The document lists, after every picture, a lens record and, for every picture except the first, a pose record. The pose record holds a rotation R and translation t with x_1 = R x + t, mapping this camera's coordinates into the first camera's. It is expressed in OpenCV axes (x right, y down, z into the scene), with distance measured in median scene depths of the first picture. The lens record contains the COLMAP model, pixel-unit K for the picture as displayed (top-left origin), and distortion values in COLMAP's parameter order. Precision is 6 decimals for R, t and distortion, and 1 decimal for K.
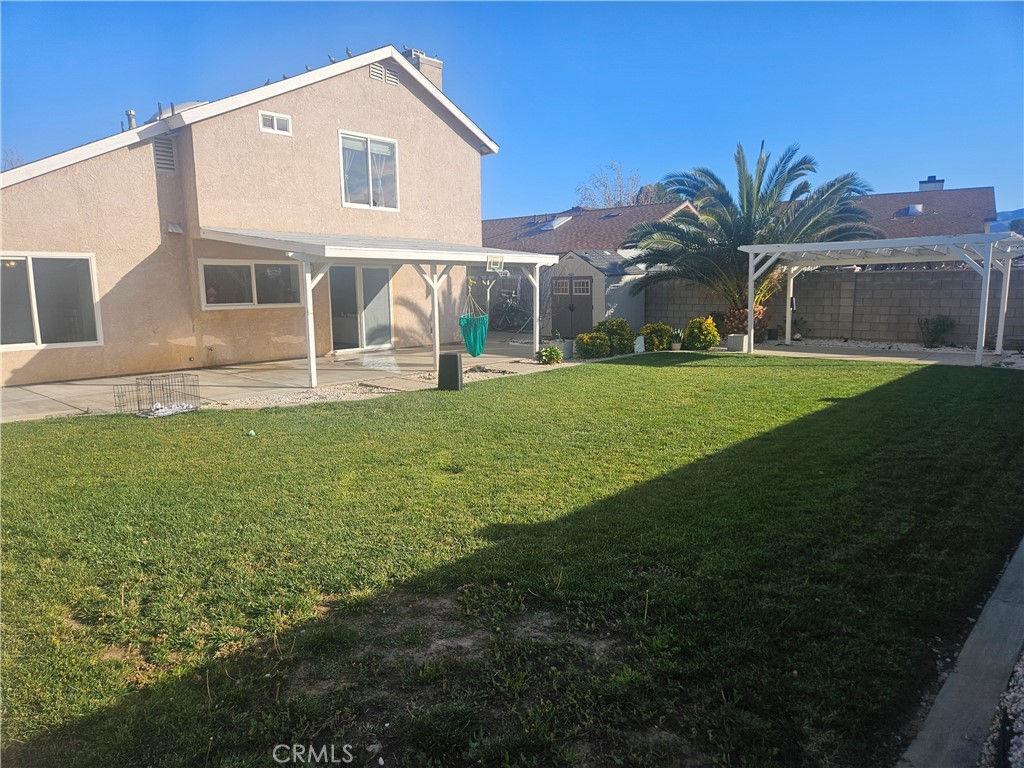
lens RADIAL K [[688.2, 0, 507.0], [0, 688.2, 390.5], [0, 0, 1]] dist [0.074965, -0.063807]
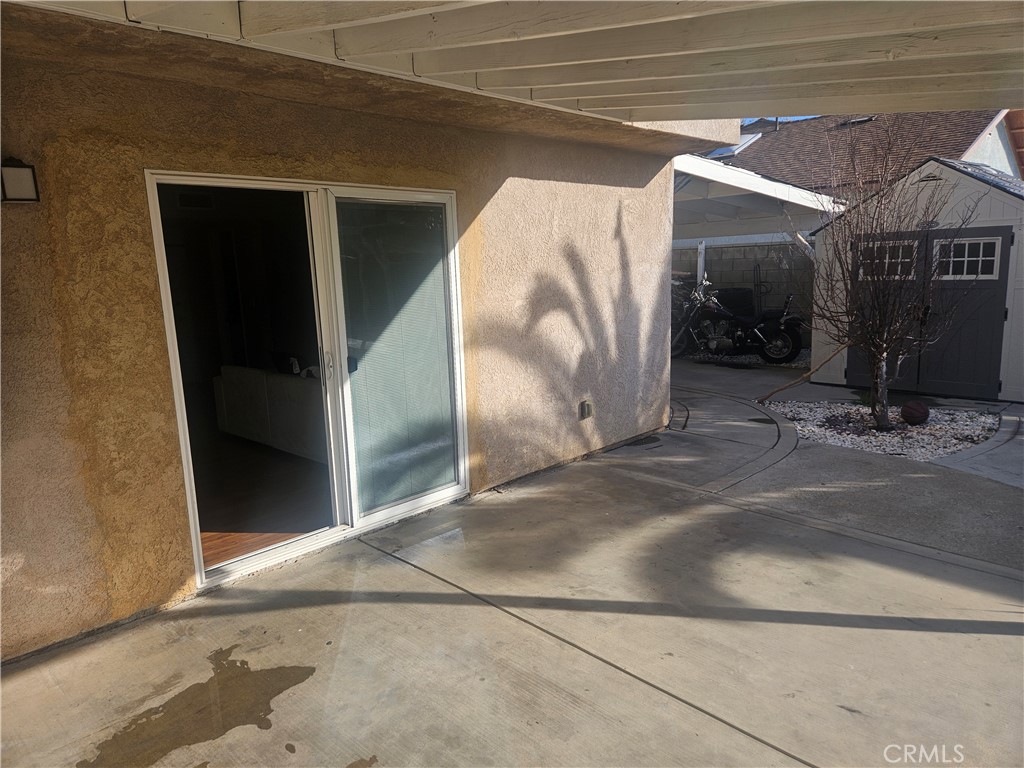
lens RADIAL K [[688.2, 0, 507.0], [0, 688.2, 390.5], [0, 0, 1]] dist [0.074965, -0.063807]
pose [[0.996428, -0.012310, -0.083547, -0.127167], [0.014886, 0.999431, 0.030280, -0.115323], [0.083126, -0.031416, 0.996044, 0.740209]]
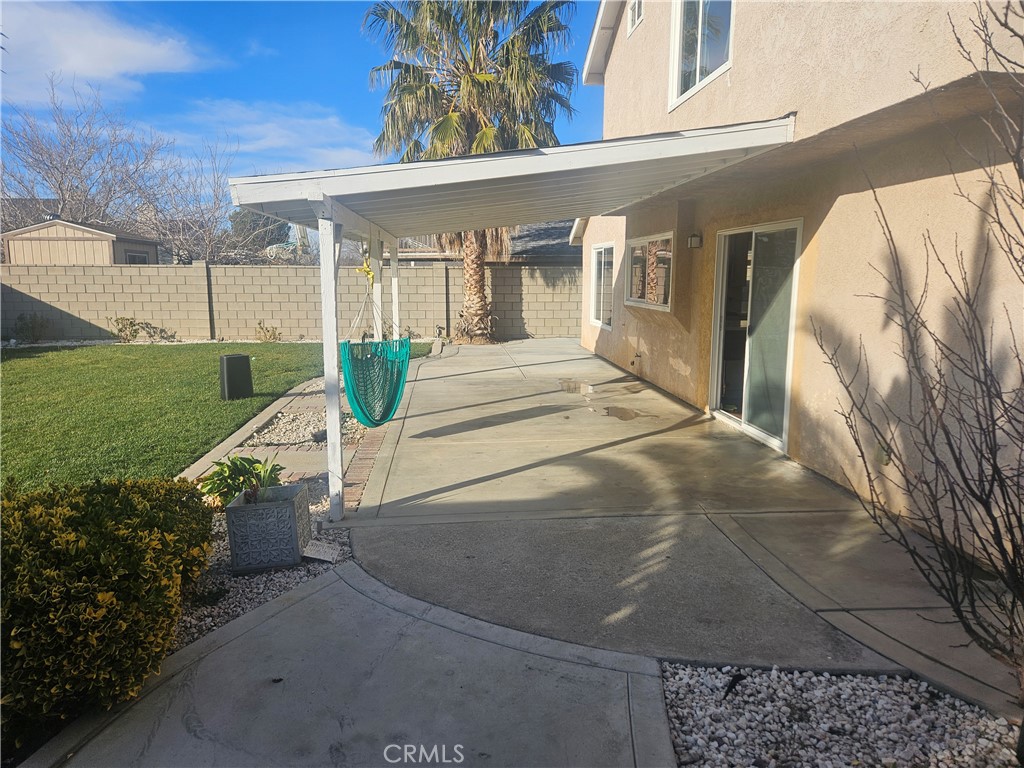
lens RADIAL K [[688.2, 0, 507.0], [0, 688.2, 390.5], [0, 0, 1]] dist [0.074965, -0.063807]
pose [[-0.712759, 0.126568, -0.689895, 0.187939], [-0.099463, 0.955407, 0.278038, -0.183985], [0.694321, 0.266794, -0.668386, 1.160505]]
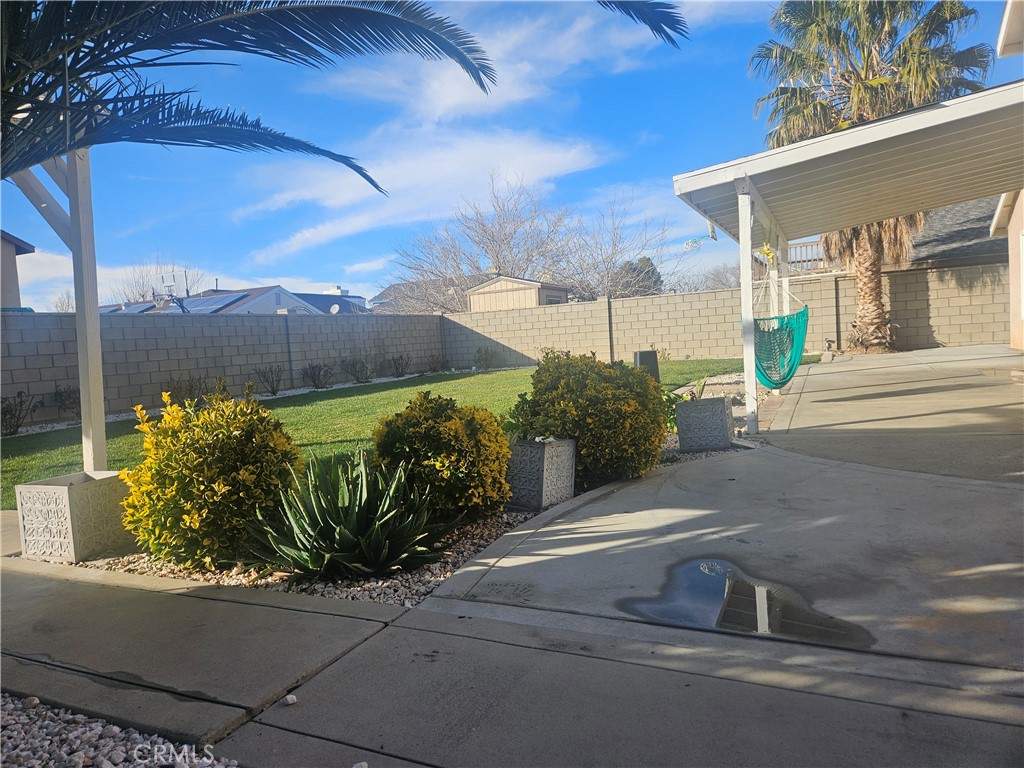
lens RADIAL K [[688.2, 0, 507.0], [0, 688.2, 390.5], [0, 0, 1]] dist [0.074965, -0.063807]
pose [[-0.963624, 0.097541, -0.248828, 0.254493], [0.040403, 0.973488, 0.225141, -0.153269], [0.264192, 0.206898, -0.942017, 1.231146]]
